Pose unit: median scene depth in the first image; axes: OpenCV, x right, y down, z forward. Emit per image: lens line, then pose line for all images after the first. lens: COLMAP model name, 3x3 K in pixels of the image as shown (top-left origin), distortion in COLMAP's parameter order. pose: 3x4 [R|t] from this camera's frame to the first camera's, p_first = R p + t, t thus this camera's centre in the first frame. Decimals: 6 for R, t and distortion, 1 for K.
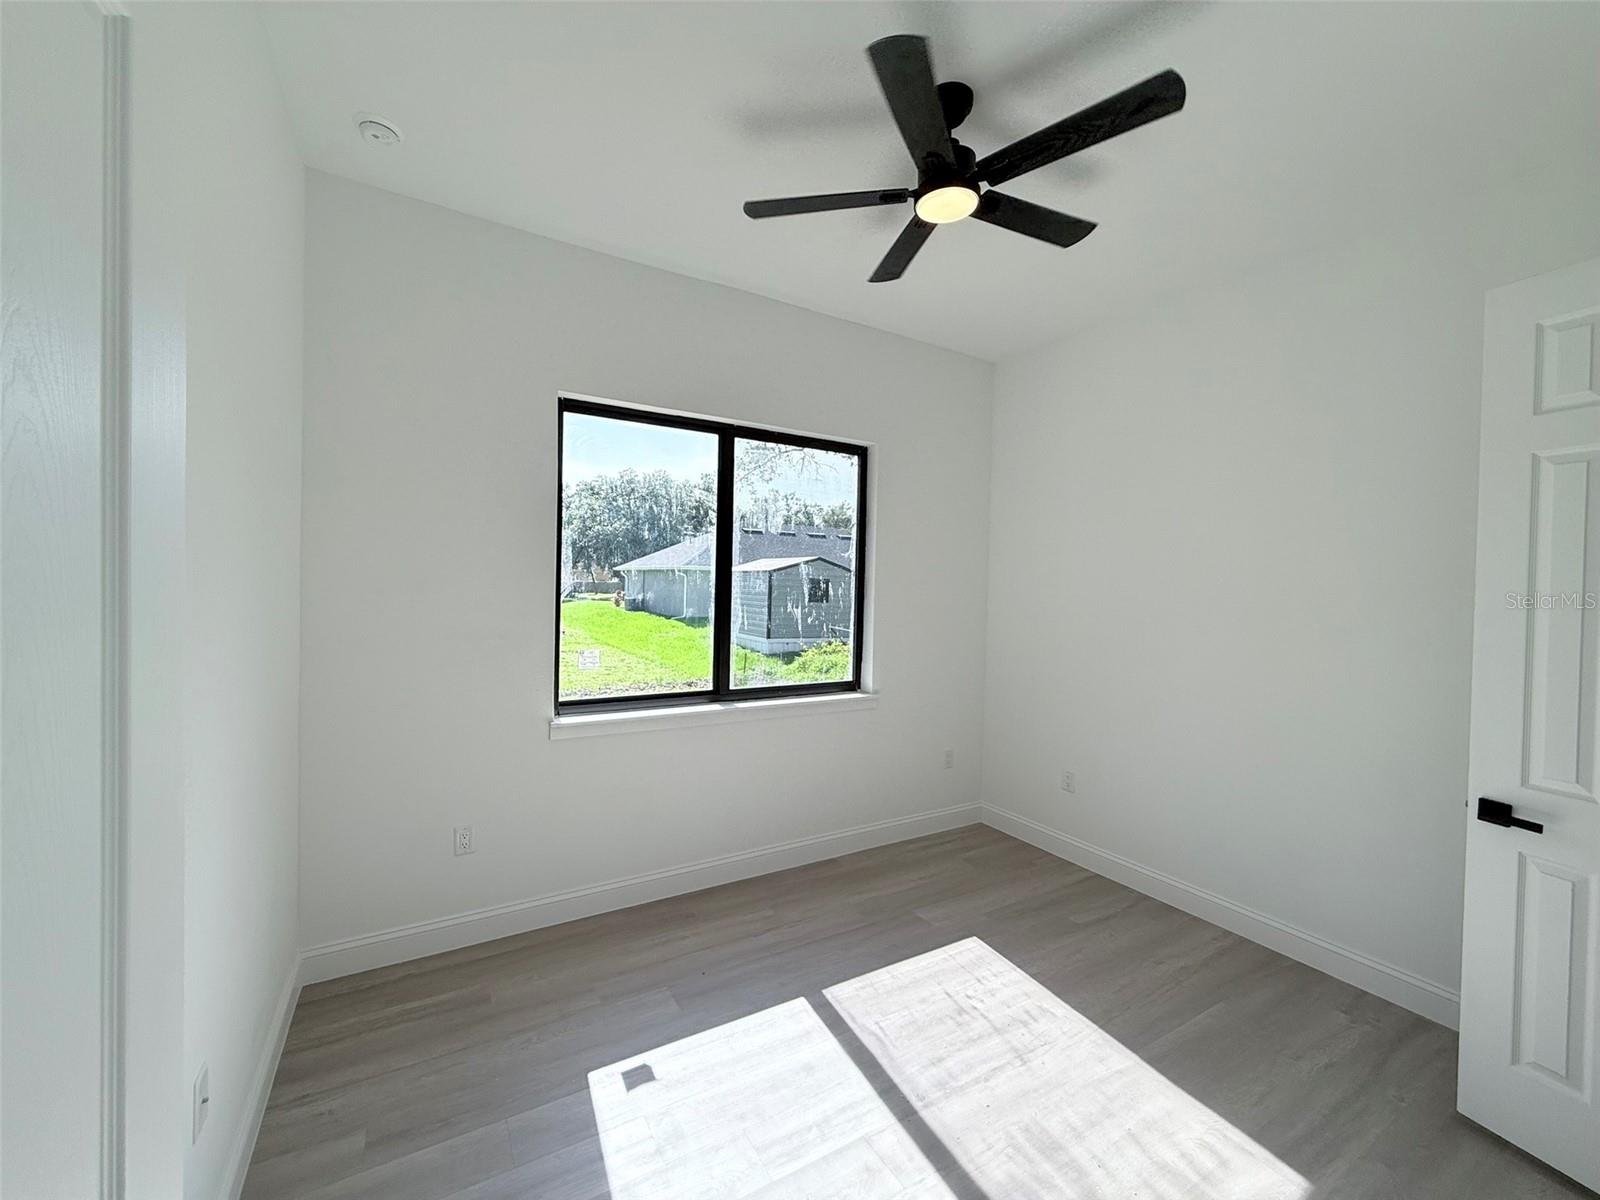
lens RADIAL K [[636.2, 0, 789.7], [0, 636.2, 601.9], [0, 0, 1]] dist [0.000180, 0.000341]
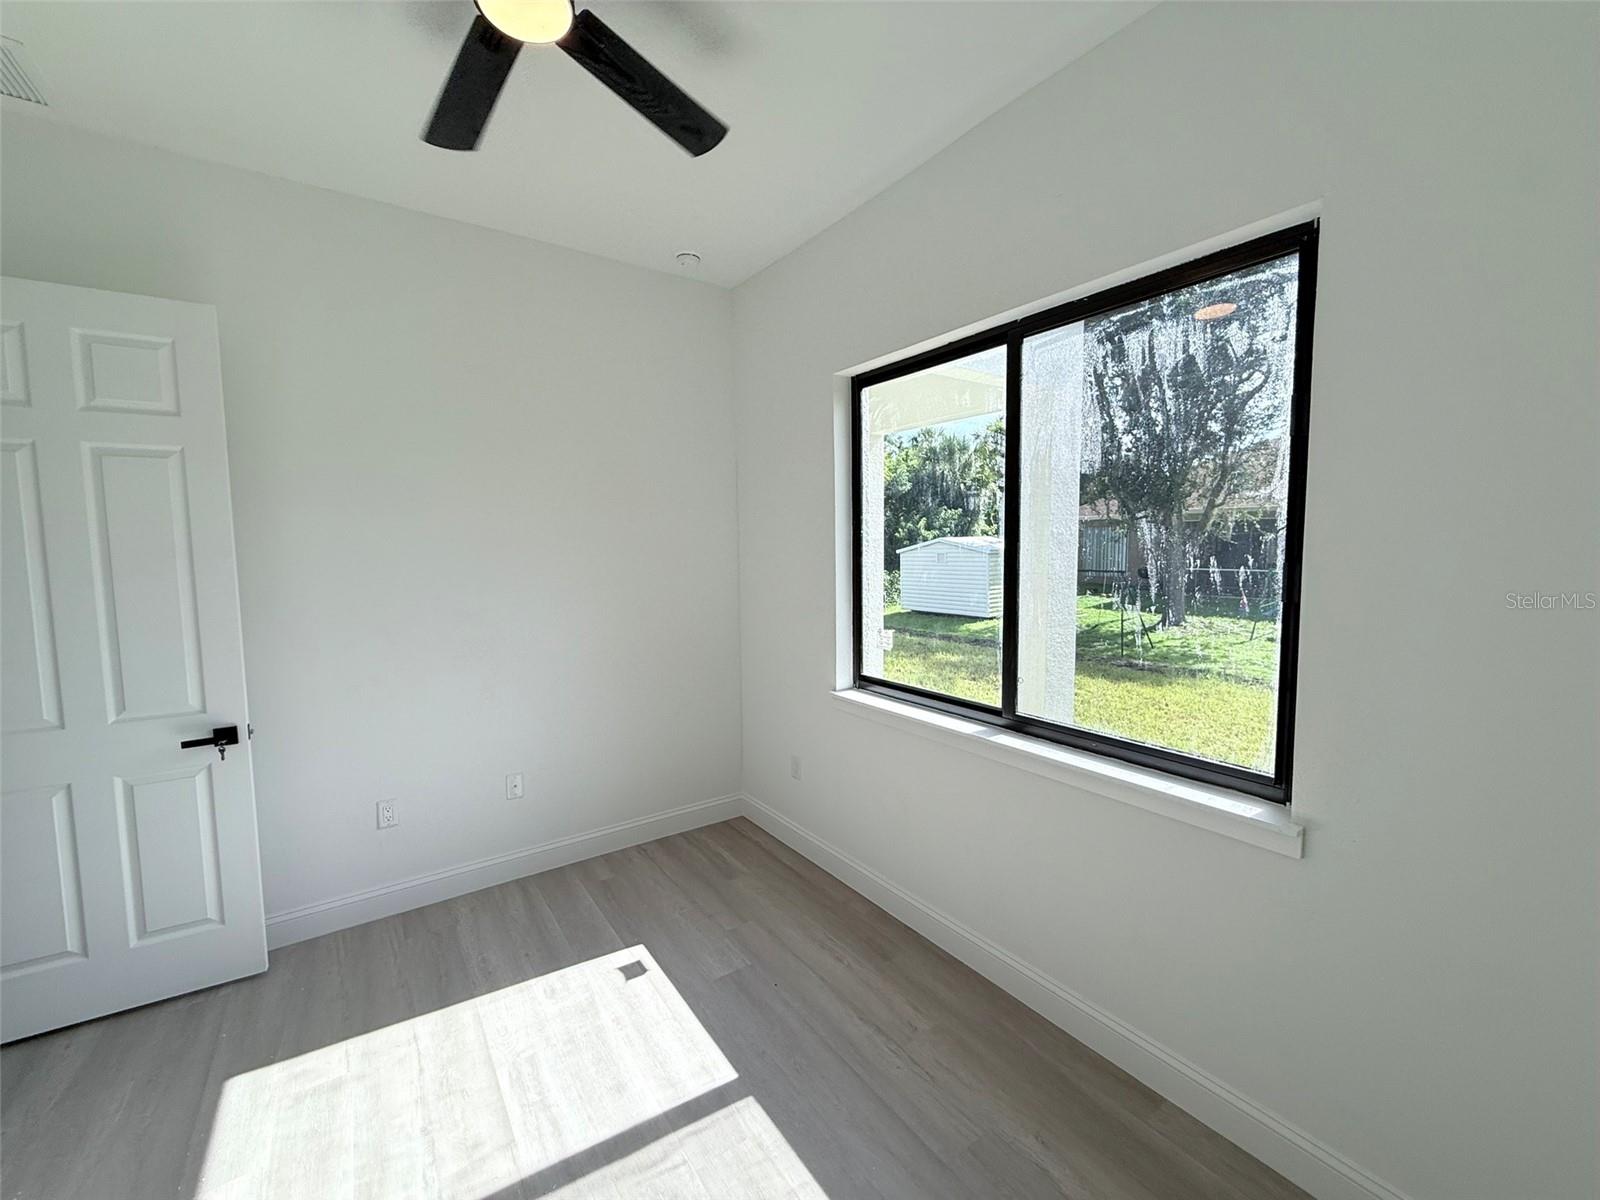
lens RADIAL K [[636.2, 0, 801.4], [0, 636.2, 593.5], [0, 0, 1]] dist [0.000180, 0.000341]
pose [[0.084503, 0.055786, -0.994860, 0.734841], [-0.011491, 0.998420, 0.055010, -0.035220], [0.996357, 0.006783, 0.085010, 0.925172]]
